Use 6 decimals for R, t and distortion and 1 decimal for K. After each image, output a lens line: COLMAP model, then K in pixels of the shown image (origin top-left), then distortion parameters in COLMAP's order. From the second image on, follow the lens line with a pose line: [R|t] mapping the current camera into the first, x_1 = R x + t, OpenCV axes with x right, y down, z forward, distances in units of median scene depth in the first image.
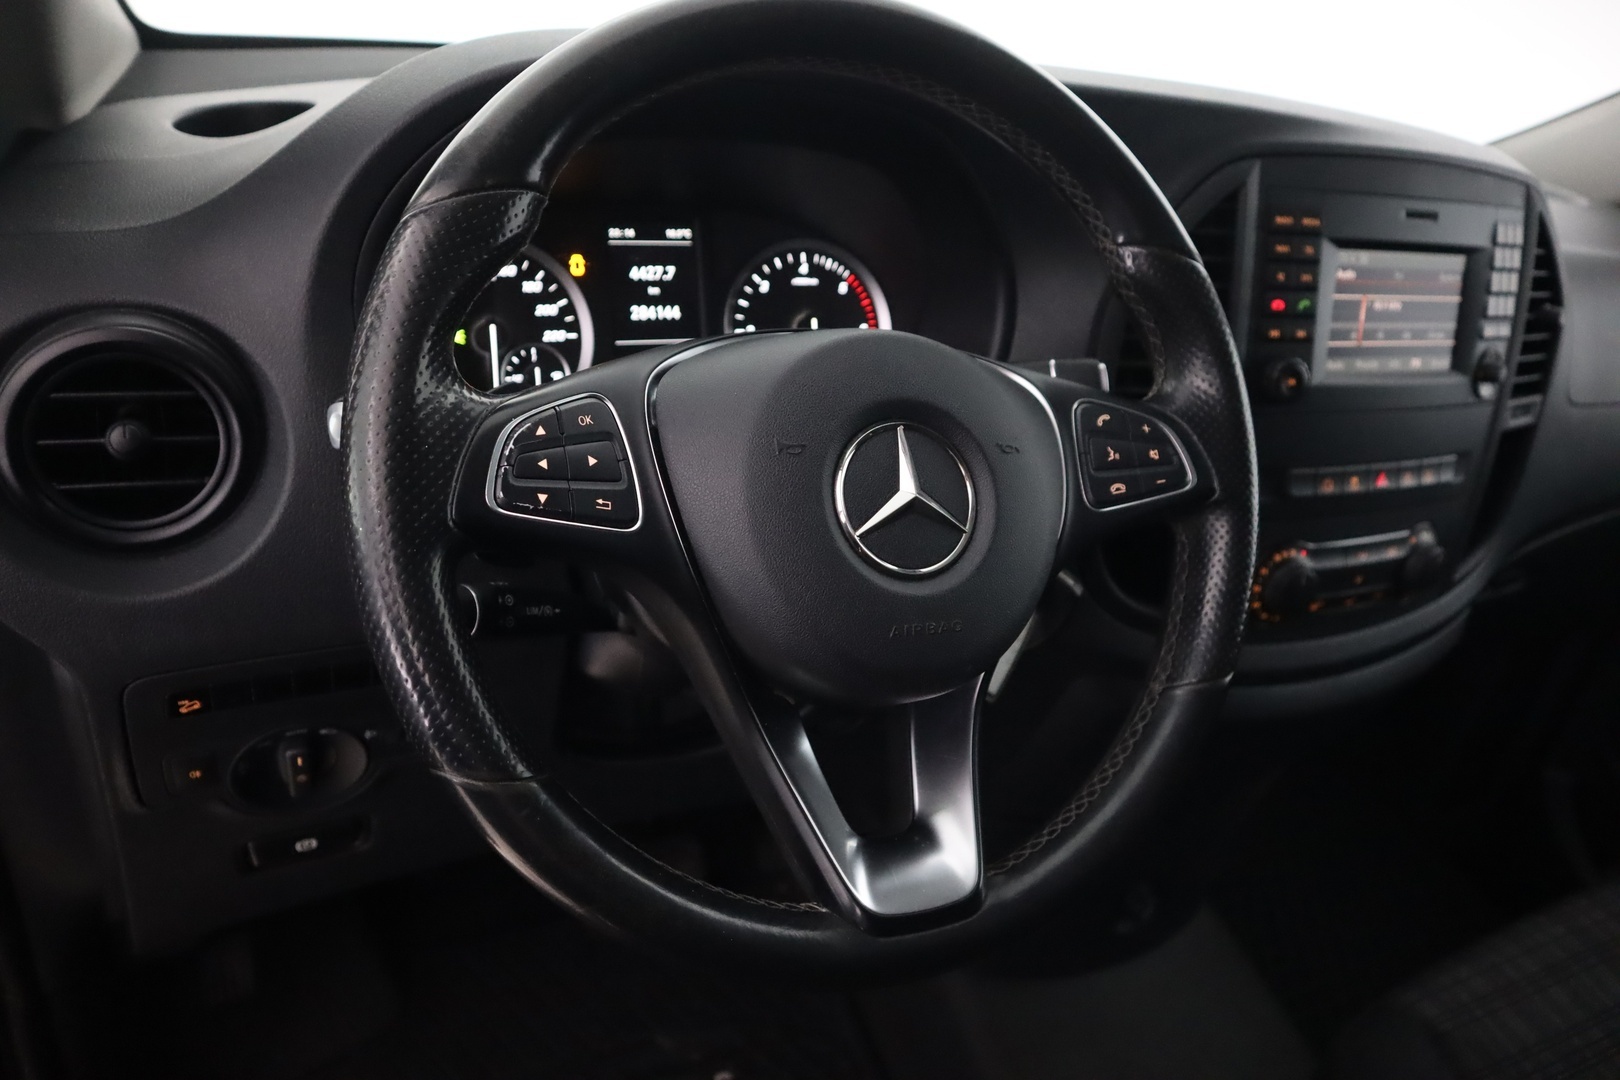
lens RADIAL K [[1141.4, 0, 810.0], [0, 1141.4, 540.0], [0, 0, 1]] dist [-0.128401, 0.085565]
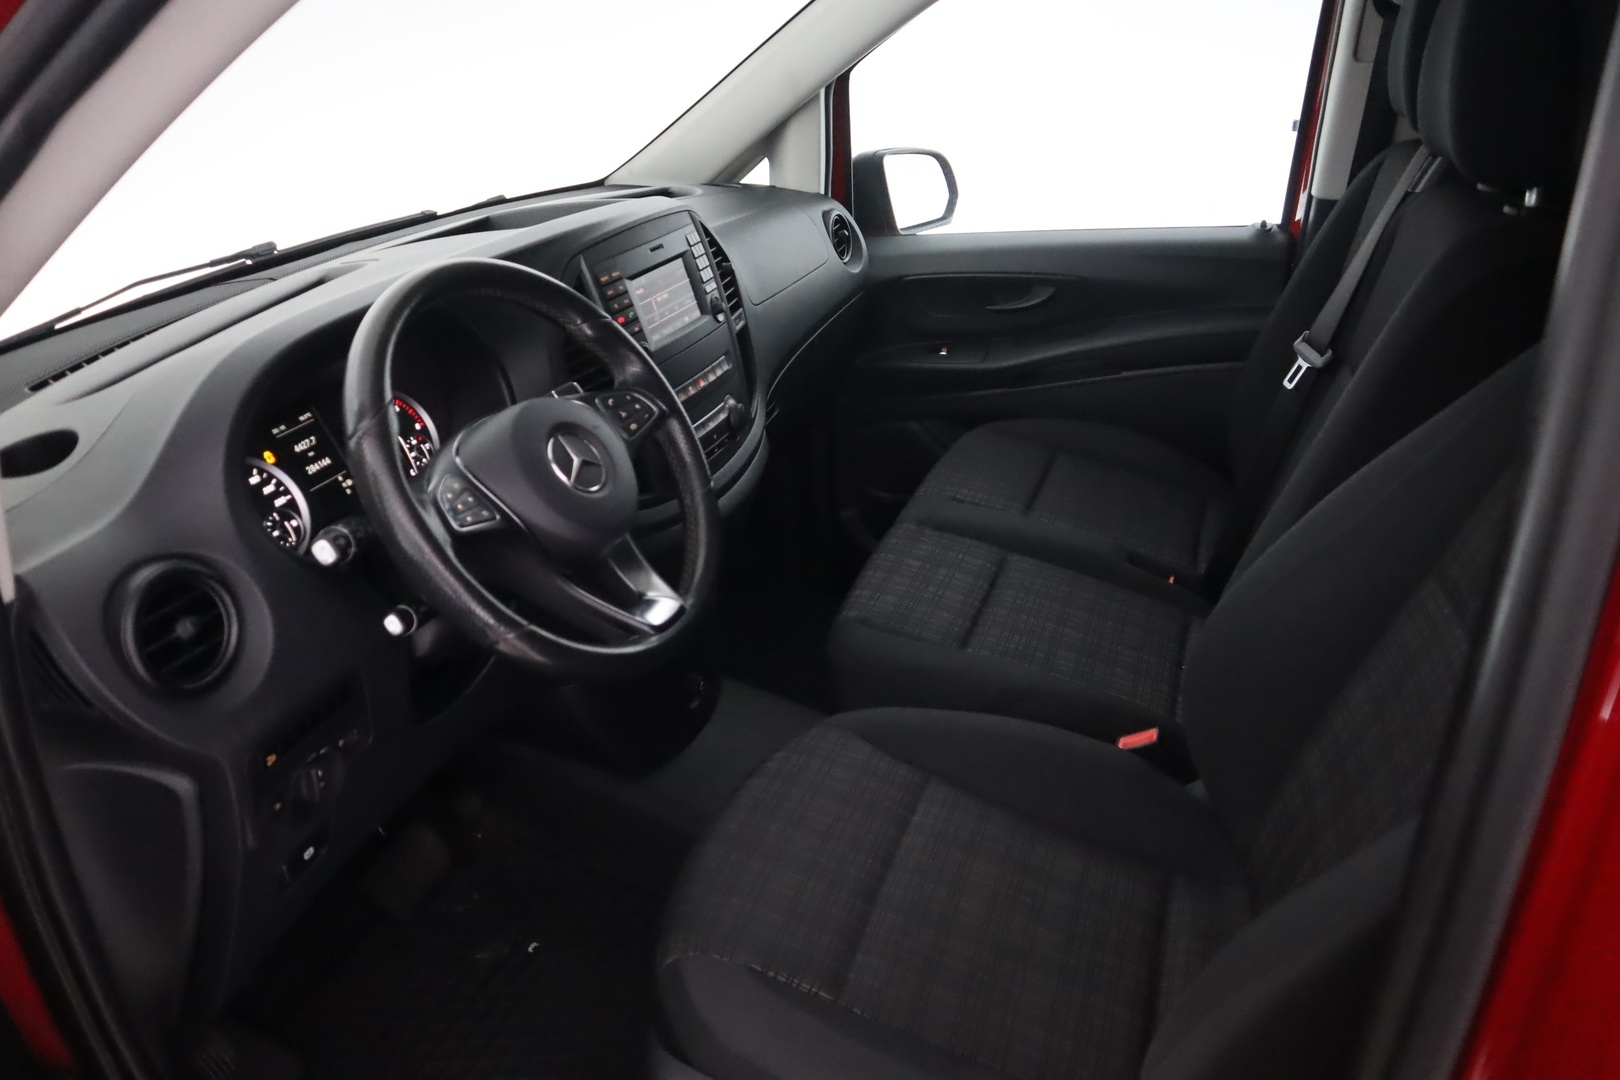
lens RADIAL K [[1141.4, 0, 810.0], [0, 1141.4, 540.0], [0, 0, 1]] dist [-0.128401, 0.085565]
pose [[0.703954, -0.457442, 0.543319, -0.549923], [0.466449, 0.874638, 0.132035, 0.010862], [-0.535606, 0.160484, 0.829079, -0.681369]]
